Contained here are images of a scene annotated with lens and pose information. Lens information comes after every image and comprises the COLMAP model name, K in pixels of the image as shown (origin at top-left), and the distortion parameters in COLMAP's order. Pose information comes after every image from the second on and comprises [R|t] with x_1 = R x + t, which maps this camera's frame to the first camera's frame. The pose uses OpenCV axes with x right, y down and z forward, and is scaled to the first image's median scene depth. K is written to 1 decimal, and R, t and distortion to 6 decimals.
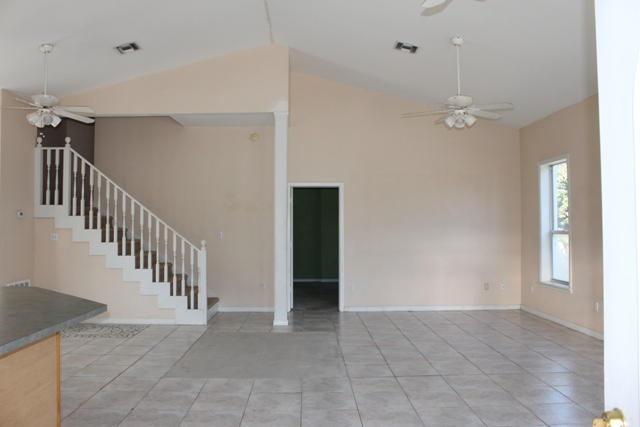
lens RADIAL K [[531.5, 0, 320.0], [0, 531.5, 213.5], [0, 0, 1]] dist [-0.182723, -0.006521]
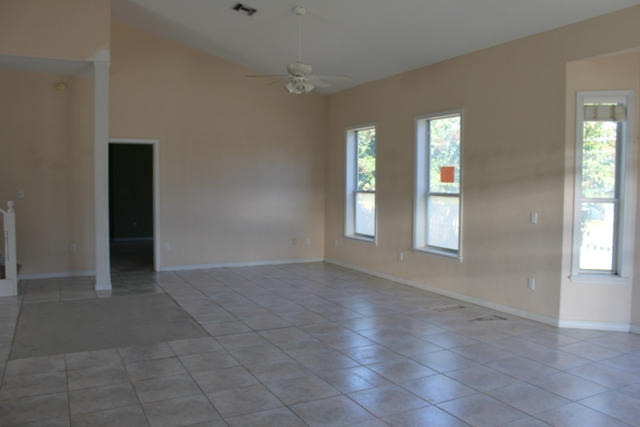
lens RADIAL K [[530.5, 0, 320.1], [0, 530.5, 203.7], [0, 0, 1]] dist [-0.114519, 0.001888]
pose [[0.898645, -0.011777, 0.438518, -0.123688], [-0.018033, 0.997803, 0.063754, -0.008328], [-0.438305, -0.065200, 0.896458, 0.002960]]
